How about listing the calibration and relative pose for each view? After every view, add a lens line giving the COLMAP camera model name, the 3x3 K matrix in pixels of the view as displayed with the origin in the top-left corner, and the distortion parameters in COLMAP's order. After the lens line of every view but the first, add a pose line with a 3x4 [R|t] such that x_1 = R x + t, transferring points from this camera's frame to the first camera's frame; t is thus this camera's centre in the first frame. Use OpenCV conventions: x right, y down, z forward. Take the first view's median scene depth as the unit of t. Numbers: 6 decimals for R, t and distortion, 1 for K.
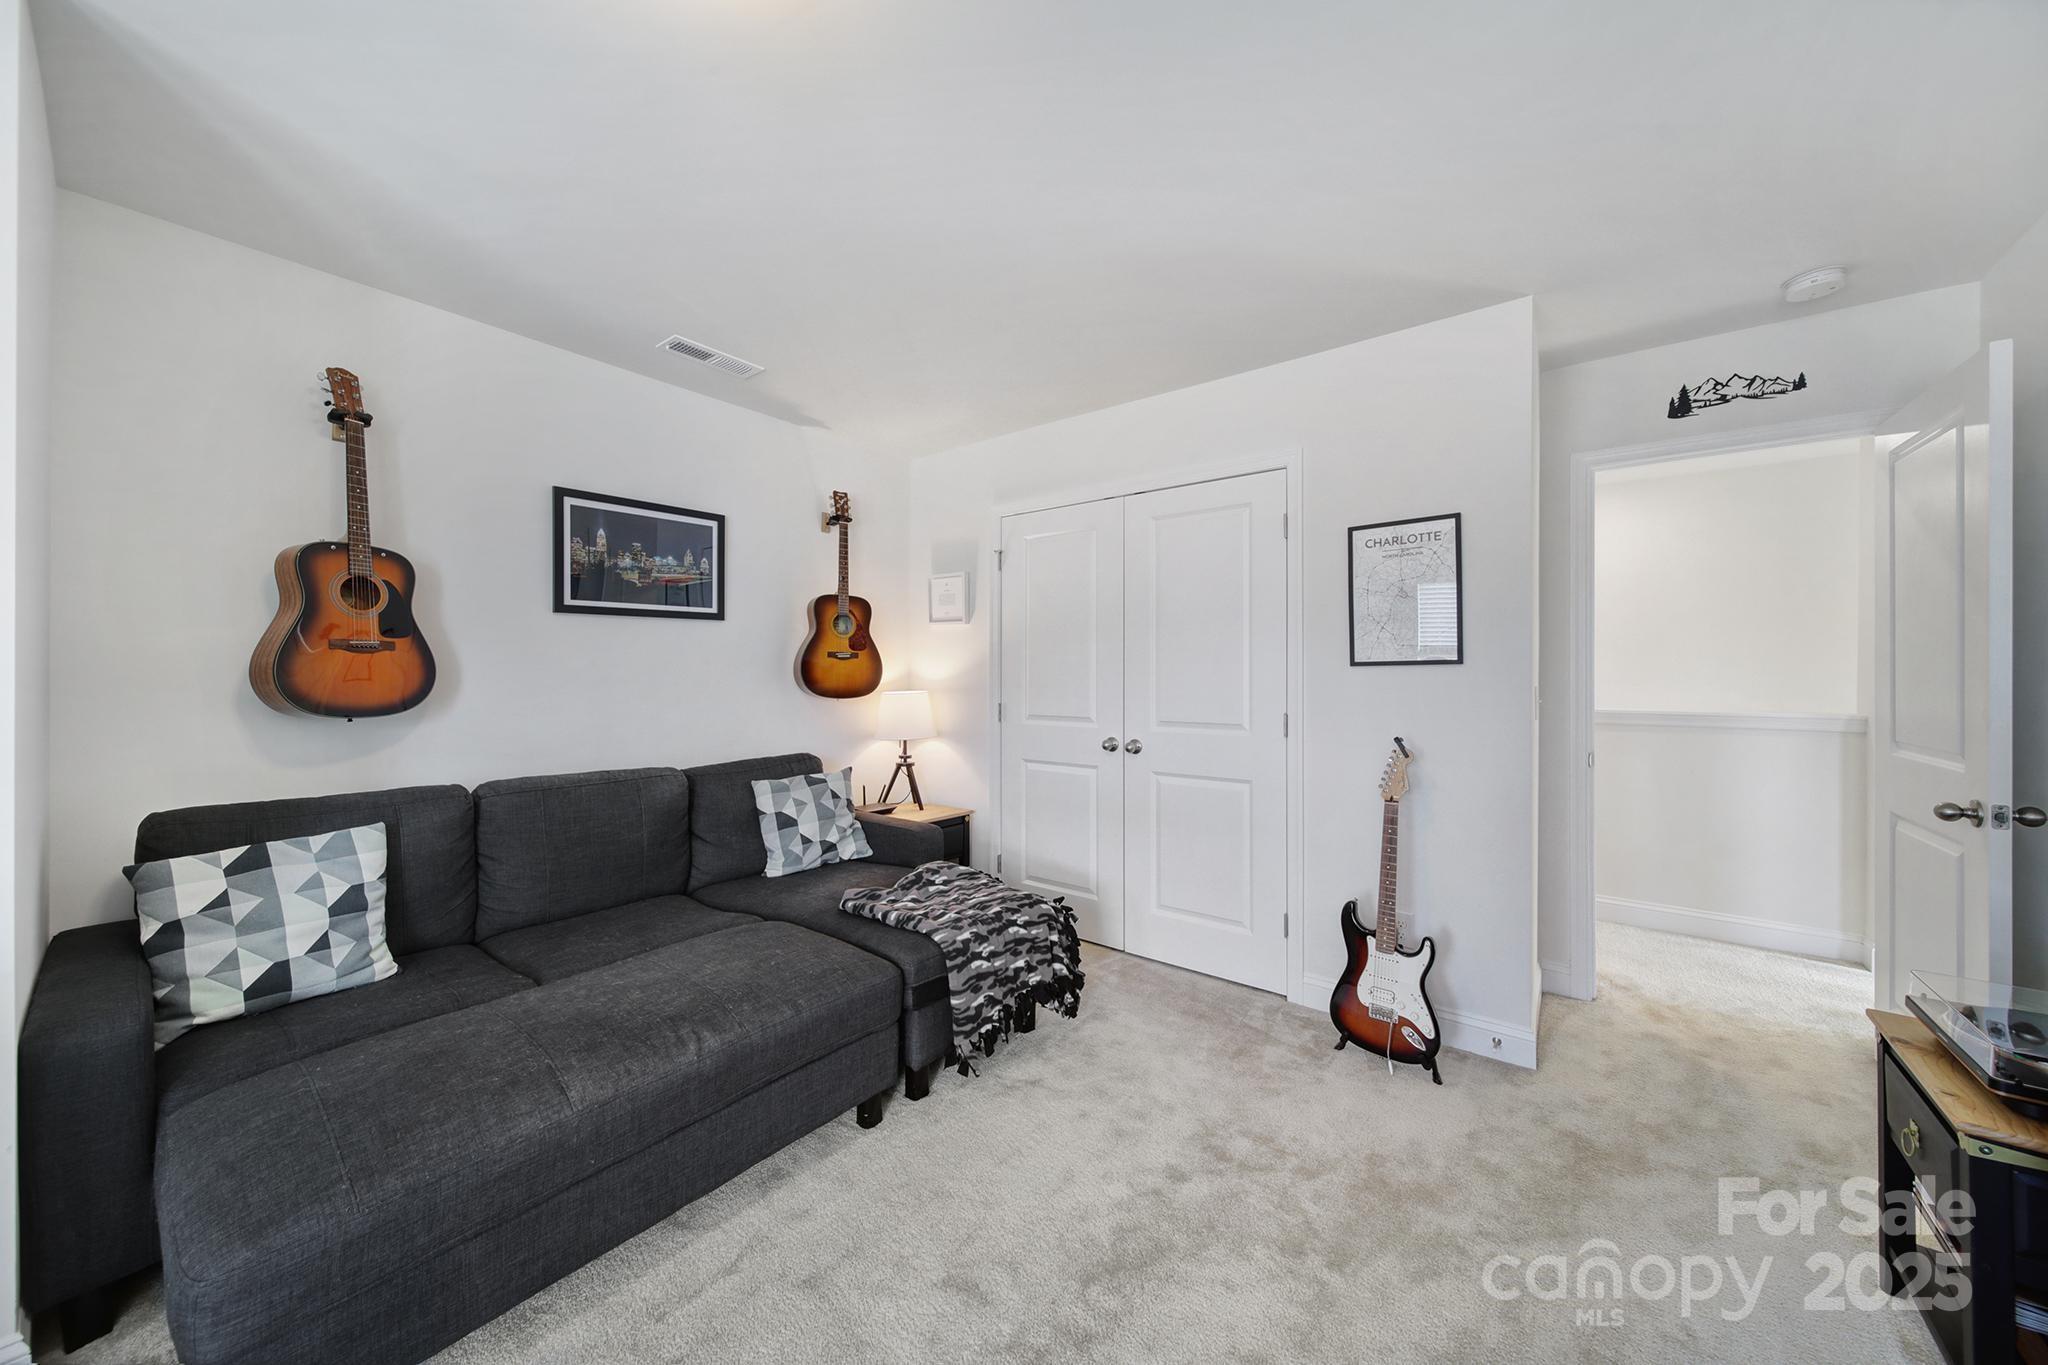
lens RADIAL K [[722.3, 0, 1028.1], [0, 722.3, 685.3], [0, 0, 1]] dist [-0.000539, -0.001008]
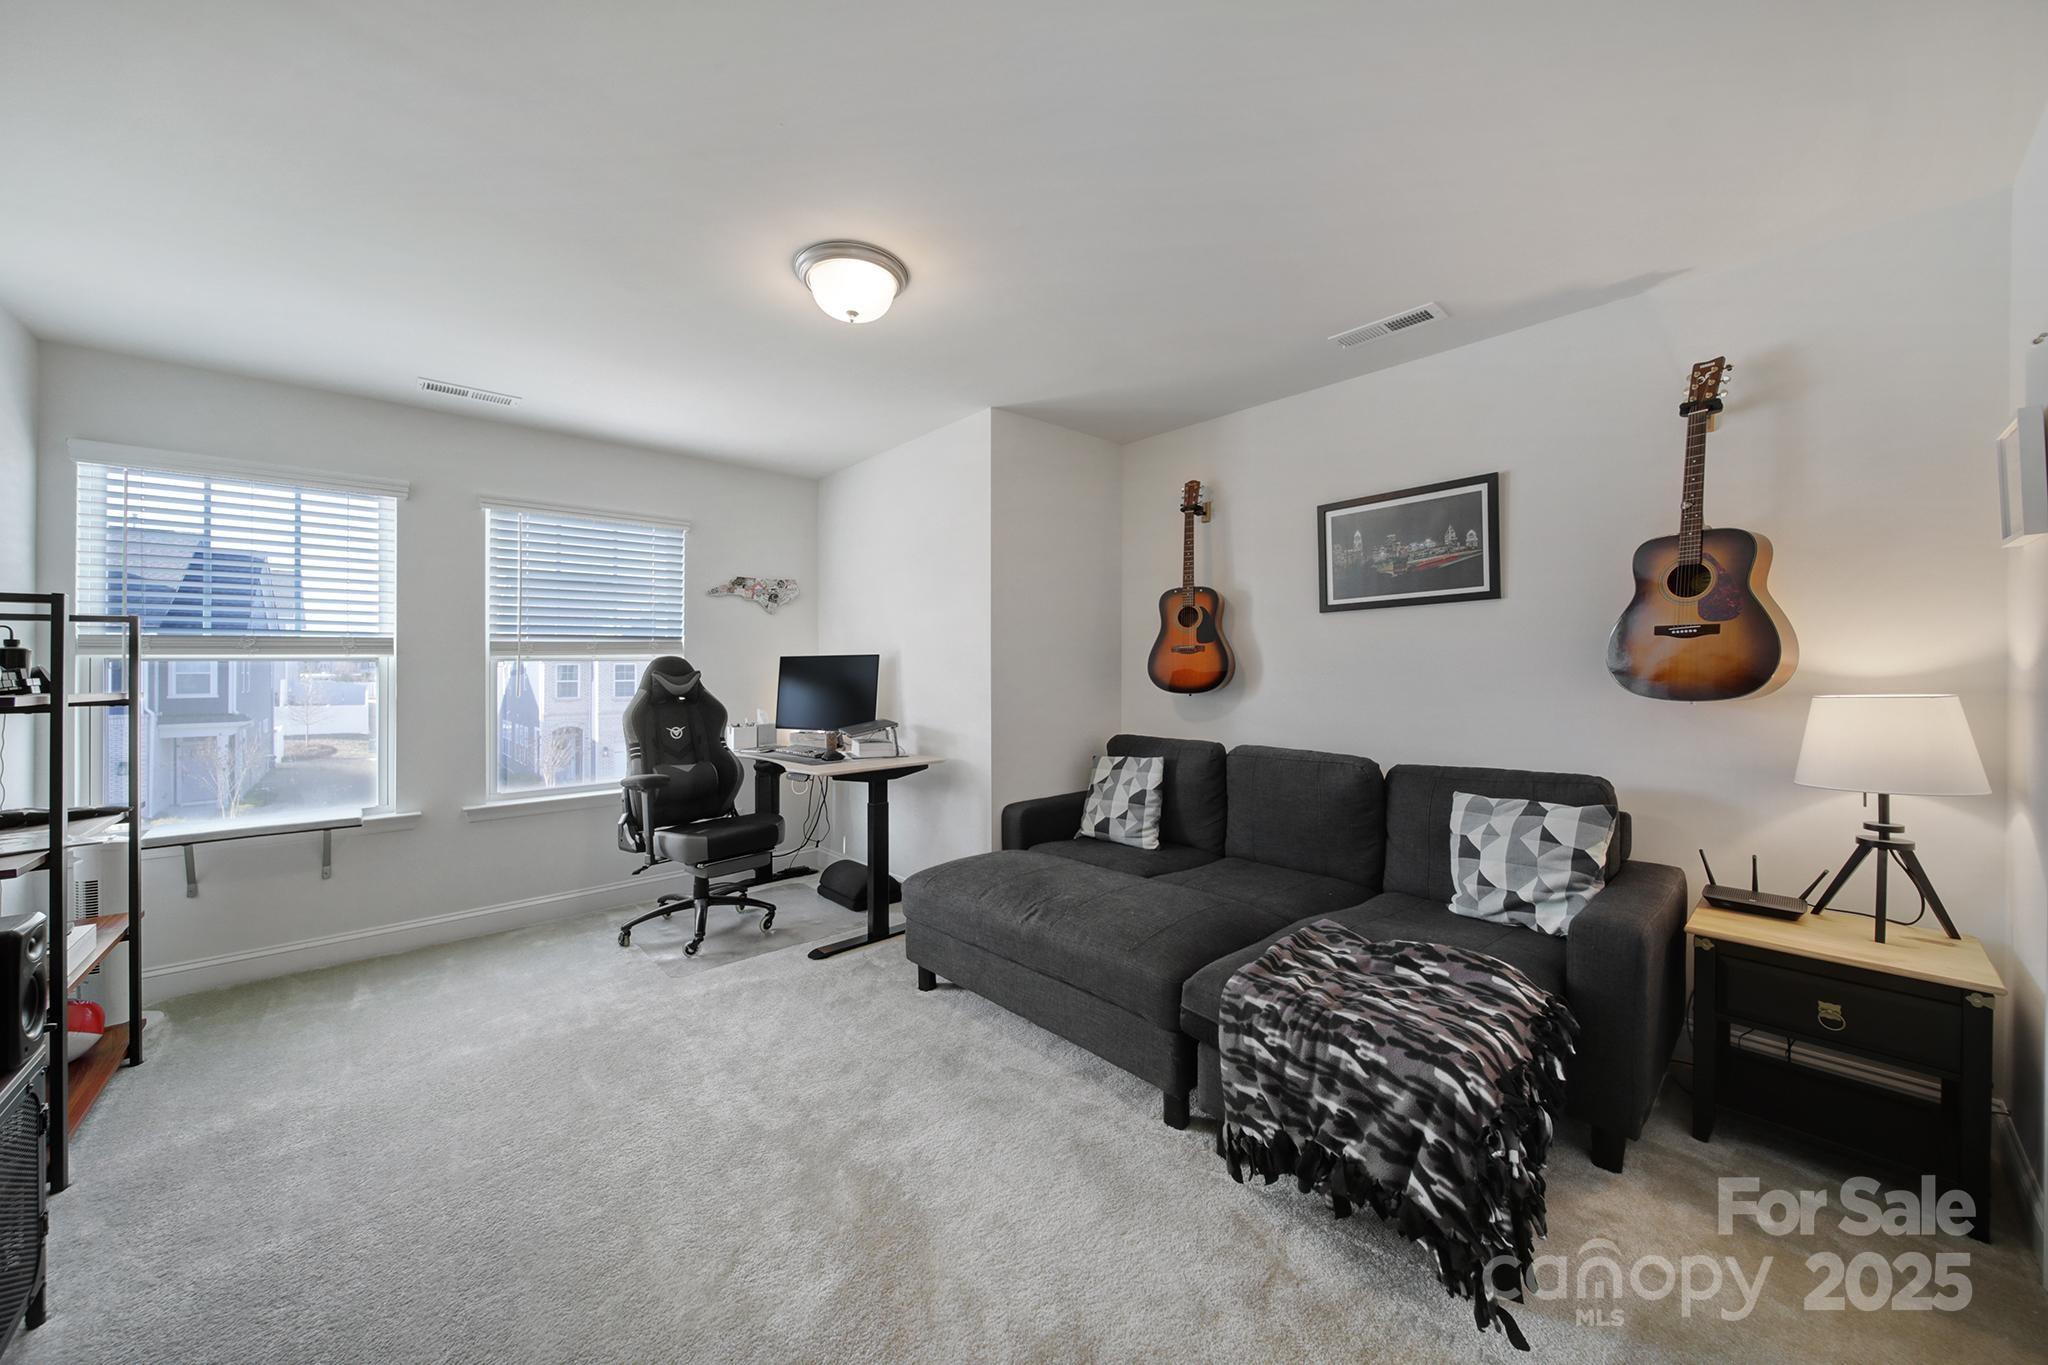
lens RADIAL K [[819.3, 0, 1082.6], [0, 819.3, 658.1], [0, 0, 1]] dist [0.001310, 0.000271]
pose [[-0.188743, -0.011818, -0.981955, 0.738897], [-0.005495, 0.999925, -0.010978, -0.010792], [0.982011, 0.003323, -0.188794, 0.885504]]
